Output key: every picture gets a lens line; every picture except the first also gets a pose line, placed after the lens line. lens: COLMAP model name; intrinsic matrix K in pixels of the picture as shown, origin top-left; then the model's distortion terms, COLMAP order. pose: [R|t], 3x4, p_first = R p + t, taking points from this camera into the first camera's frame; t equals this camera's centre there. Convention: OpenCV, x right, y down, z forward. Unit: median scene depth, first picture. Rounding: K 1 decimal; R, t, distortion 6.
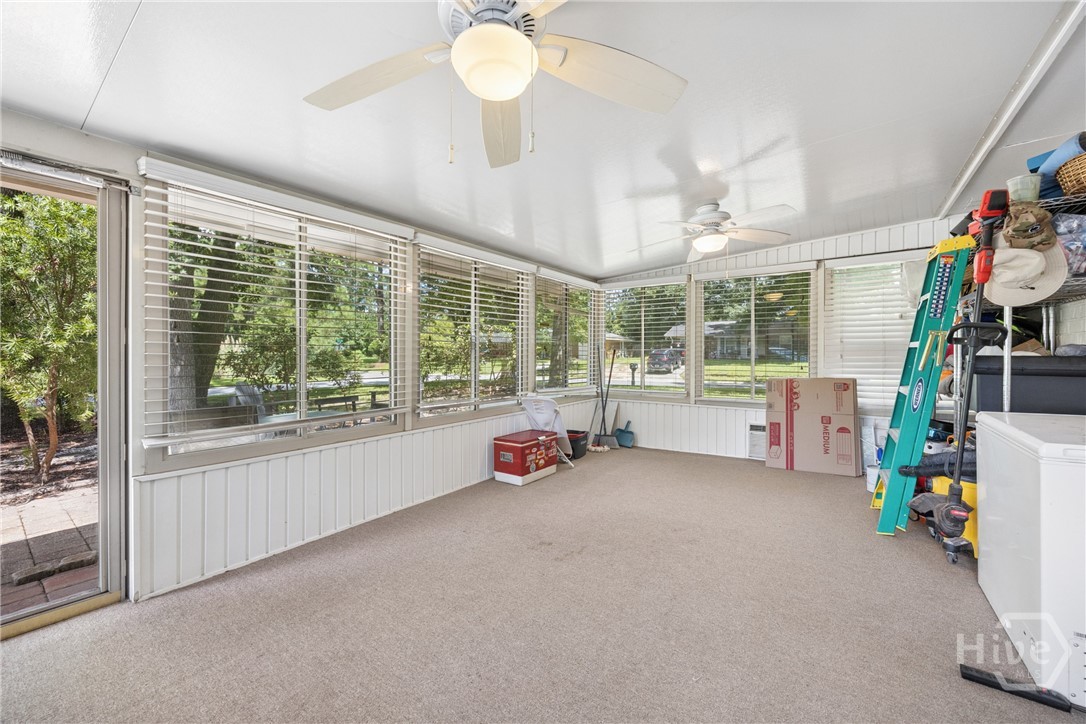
lens RADIAL K [[425.8, 0, 543.0], [0, 425.8, 362.0], [0, 0, 1]] dist [-0.002142, -0.000232]
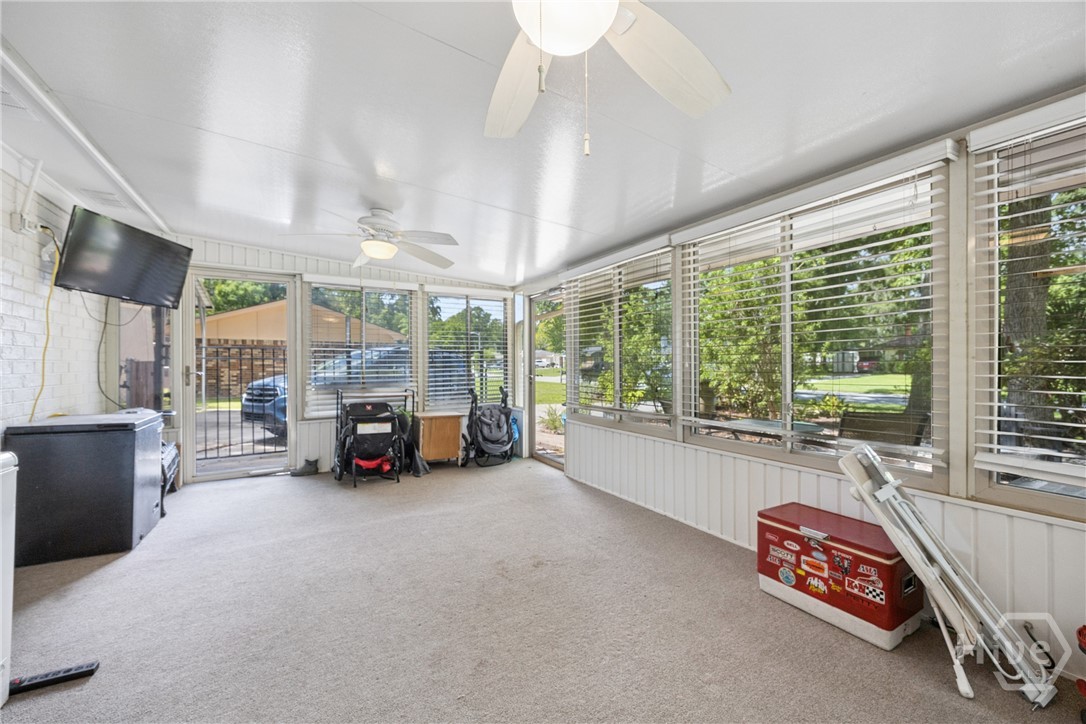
lens RADIAL K [[425.8, 0, 543.0], [0, 425.8, 362.0], [0, 0, 1]] dist [-0.002142, -0.000232]
pose [[-0.413977, 0.002115, -0.910285, 0.677690], [-0.003392, 0.999987, 0.003867, -0.021239], [0.910281, 0.004688, -0.413964, 1.100383]]
